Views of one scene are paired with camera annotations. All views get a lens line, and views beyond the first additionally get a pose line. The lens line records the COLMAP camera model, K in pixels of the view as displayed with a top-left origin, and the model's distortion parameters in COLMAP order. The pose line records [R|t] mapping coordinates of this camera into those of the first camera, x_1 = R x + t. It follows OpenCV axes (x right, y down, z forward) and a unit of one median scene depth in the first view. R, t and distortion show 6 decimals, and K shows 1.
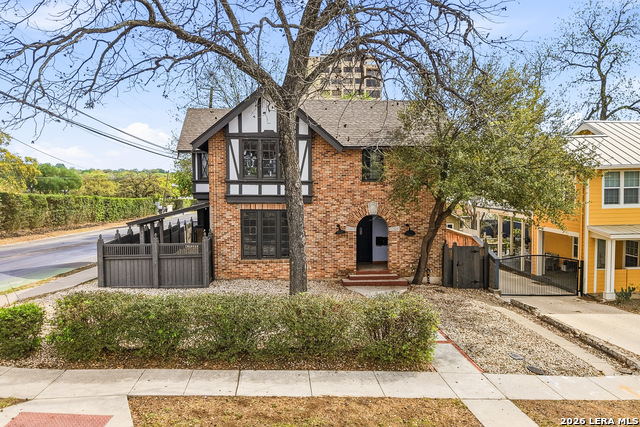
lens RADIAL K [[436.3, 0, 319.8], [0, 436.3, 212.8], [0, 0, 1]] dist [0.009913, -0.007579]
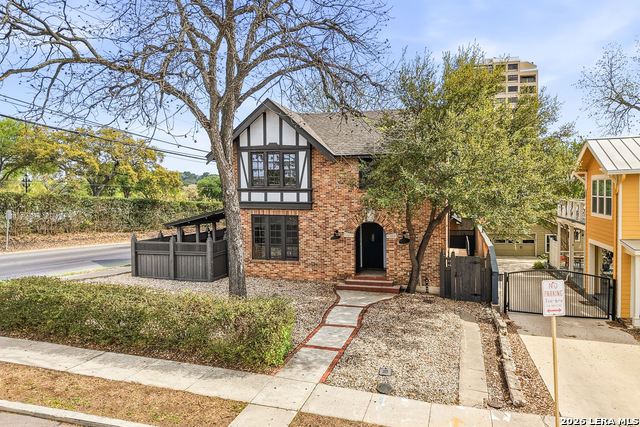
lens RADIAL K [[406.8, 0, 322.2], [0, 406.8, 213.3], [0, 0, 1]] dist [0.006360, -0.001322]
pose [[0.956108, 0.013946, -0.292681, 0.301649], [-0.018272, 0.999760, -0.012051, -0.001676], [0.292443, 0.016870, 0.956134, 0.057414]]
